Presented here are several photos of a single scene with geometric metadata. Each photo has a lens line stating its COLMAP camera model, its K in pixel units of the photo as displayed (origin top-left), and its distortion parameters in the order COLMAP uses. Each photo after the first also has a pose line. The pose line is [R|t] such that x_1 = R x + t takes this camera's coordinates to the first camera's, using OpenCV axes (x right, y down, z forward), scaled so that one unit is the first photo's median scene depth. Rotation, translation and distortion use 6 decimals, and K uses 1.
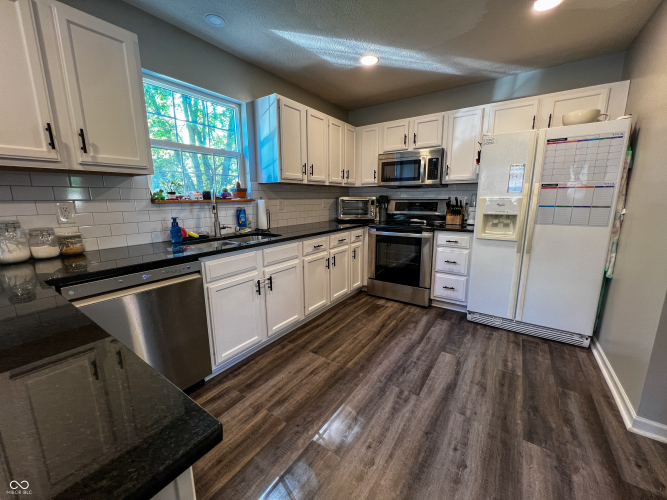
lens RADIAL K [[268.0, 0, 333.1], [0, 268.0, 247.9], [0, 0, 1]] dist [-0.000903, 0.000921]
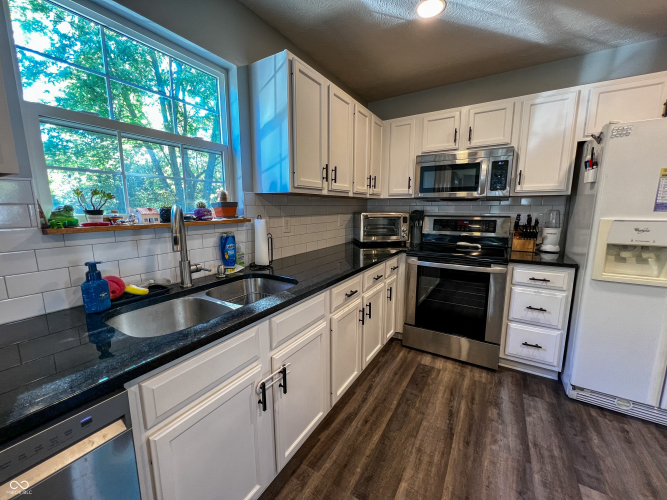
lens RADIAL K [[268.0, 0, 333.5], [0, 268.0, 247.6], [0, 0, 1]] dist [-0.000903, 0.000921]
pose [[0.998513, -0.003845, 0.054376, -0.133265], [0.005766, 0.999363, -0.035228, -0.092862], [-0.054206, 0.035489, 0.997899, 0.370171]]
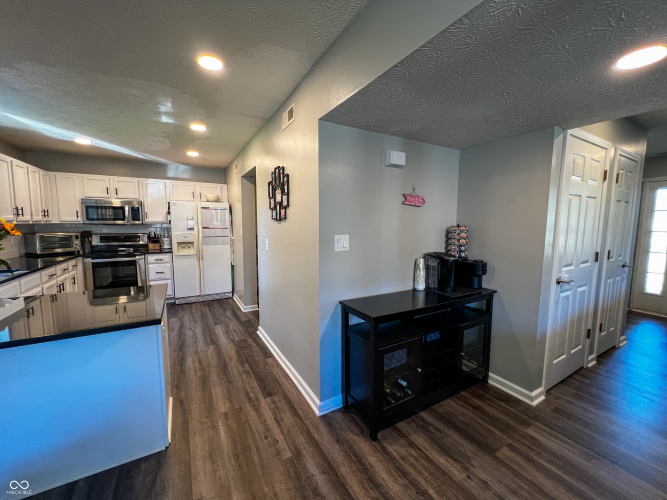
lens RADIAL K [[268.0, 0, 333.4], [0, 268.0, 248.8], [0, 0, 1]] dist [-0.000903, 0.000921]
pose [[0.430702, -0.078447, 0.899078, -0.606648], [0.158841, 0.987253, 0.010048, 0.068221], [-0.888406, 0.138483, 0.437673, -0.720989]]
